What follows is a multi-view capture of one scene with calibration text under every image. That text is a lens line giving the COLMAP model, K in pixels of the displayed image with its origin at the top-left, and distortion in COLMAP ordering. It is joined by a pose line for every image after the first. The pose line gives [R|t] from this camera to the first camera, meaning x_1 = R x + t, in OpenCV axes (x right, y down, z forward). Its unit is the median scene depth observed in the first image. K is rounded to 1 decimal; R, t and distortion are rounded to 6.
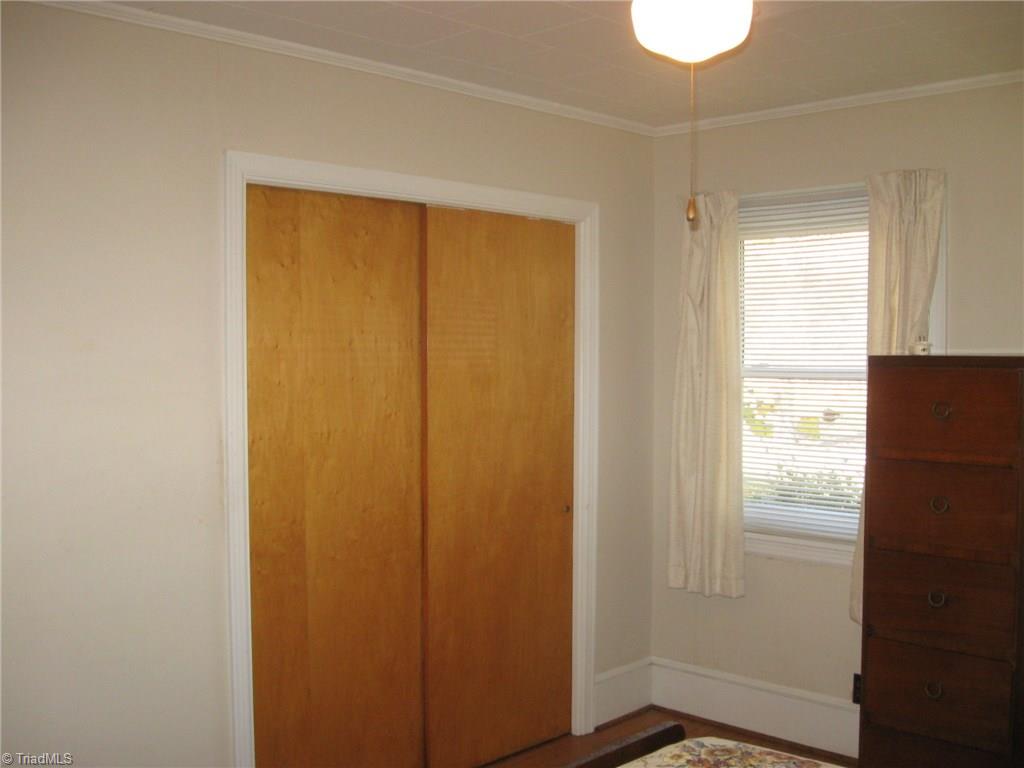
lens RADIAL K [[1078.4, 0, 513.8], [0, 1078.4, 395.7], [0, 0, 1]] dist [-0.125371, 0.052001]
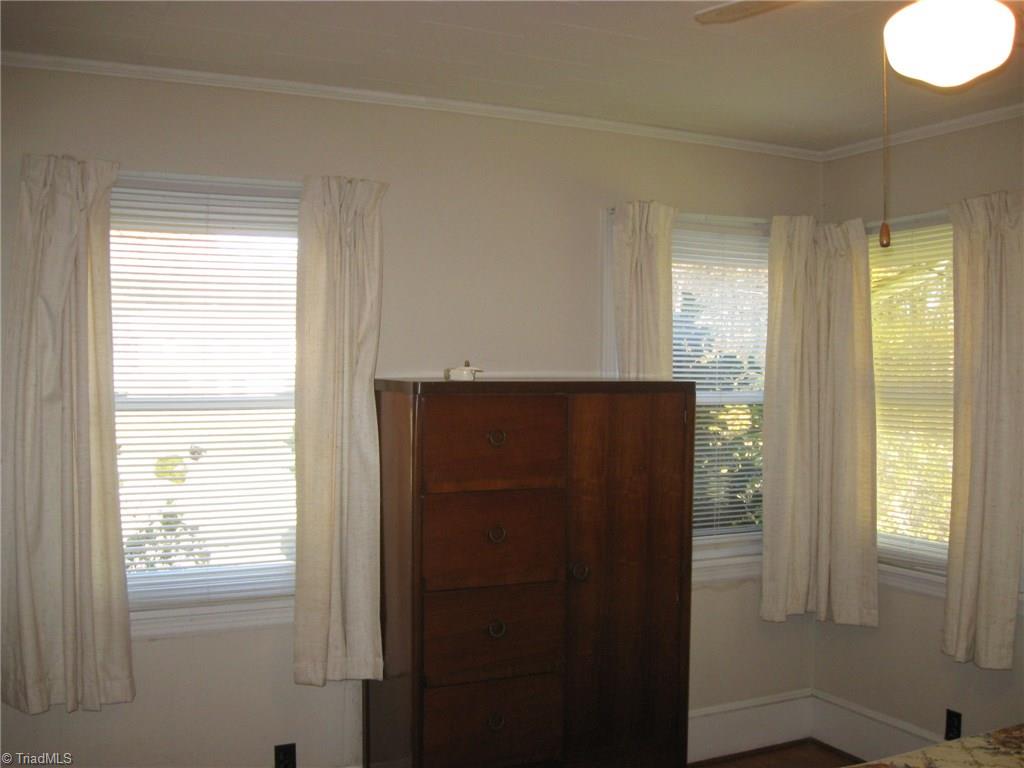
lens RADIAL K [[1078.4, 0, 513.8], [0, 1078.4, 395.7], [0, 0, 1]] dist [-0.125371, 0.052001]
pose [[0.340608, -0.025784, 0.939852, -0.418019], [0.037124, 0.999213, 0.013959, -0.029785], [-0.939472, 0.030137, 0.341297, 0.509032]]
